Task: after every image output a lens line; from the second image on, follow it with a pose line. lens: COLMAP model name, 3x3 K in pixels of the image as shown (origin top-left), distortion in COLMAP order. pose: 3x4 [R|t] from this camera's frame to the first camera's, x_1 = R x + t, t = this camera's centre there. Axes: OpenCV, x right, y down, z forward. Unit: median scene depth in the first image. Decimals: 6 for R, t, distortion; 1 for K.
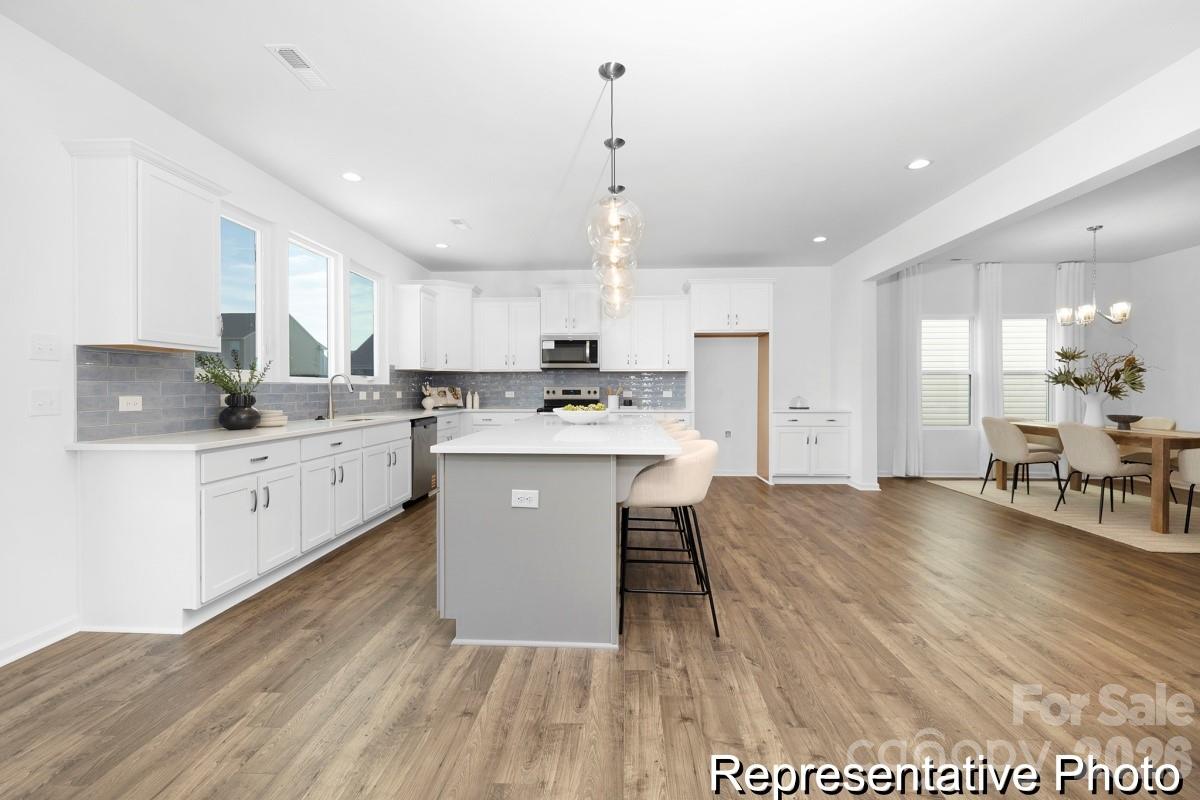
lens RADIAL K [[513.6, 0, 600.3], [0, 513.6, 398.5], [0, 0, 1]] dist [0.001239, -0.000041]
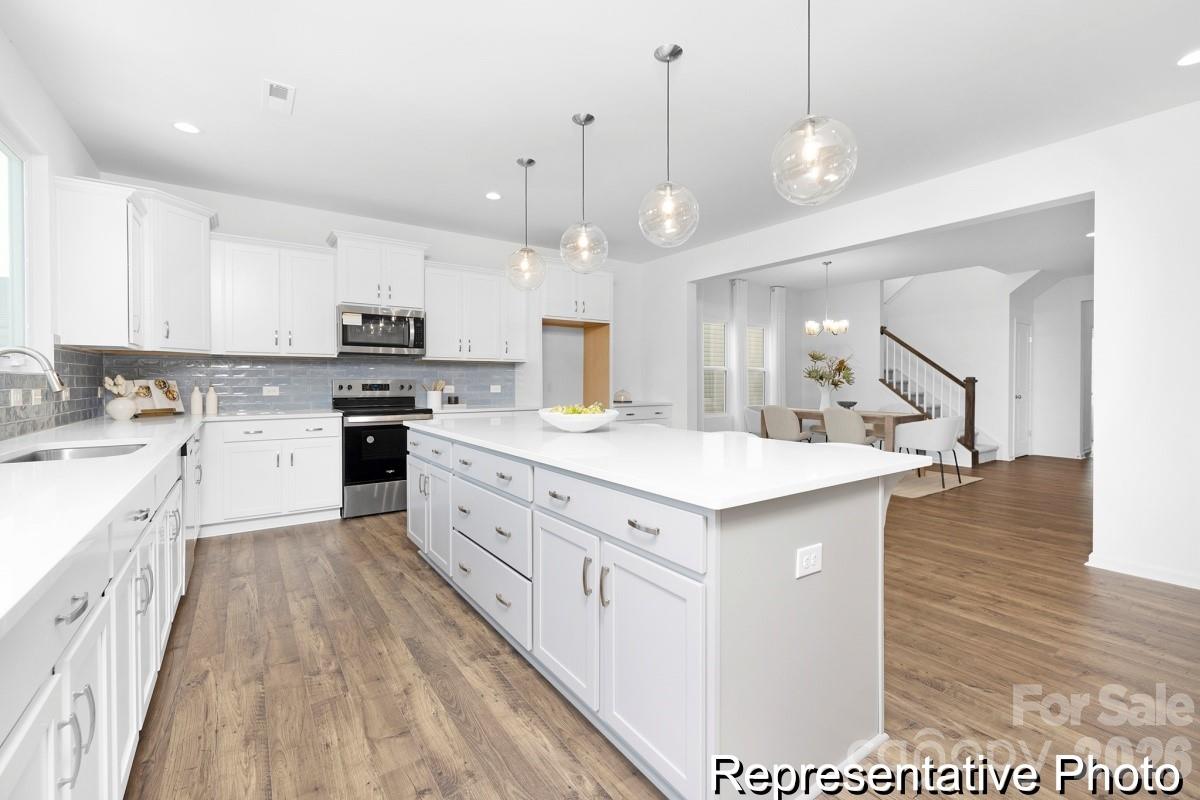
lens RADIAL K [[513.6, 0, 611.1], [0, 513.6, 392.6], [0, 0, 1]] dist [0.001239, -0.000041]
pose [[0.785015, -0.012729, 0.619346, -0.303240], [0.011555, 0.999916, 0.005904, -0.006297], [-0.619369, 0.002522, 0.785096, 0.278799]]
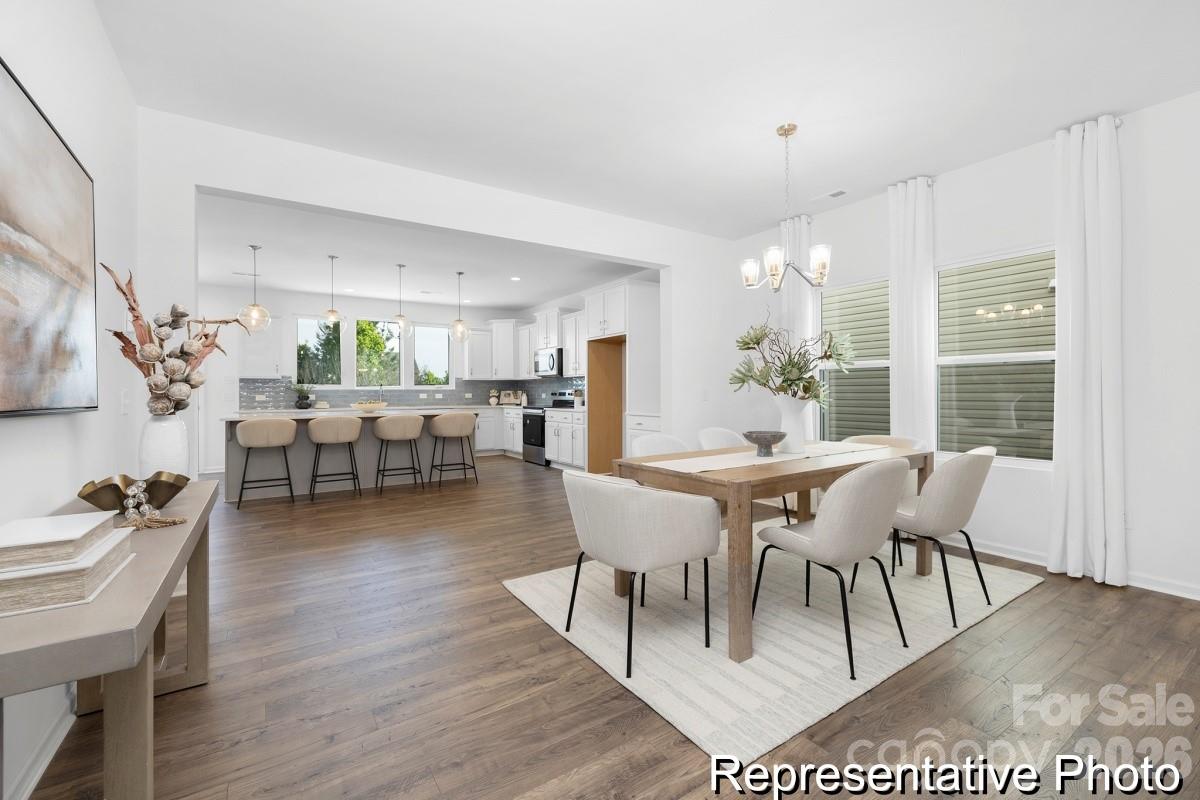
lens RADIAL K [[513.6, 0, 596.5], [0, 513.6, 397.6], [0, 0, 1]] dist [0.001239, -0.000041]
pose [[0.590559, 0.006098, -0.806971, 1.237358], [-0.012061, 0.999926, -0.001271, -0.004127], [0.806904, 0.010483, 0.590590, 0.398338]]
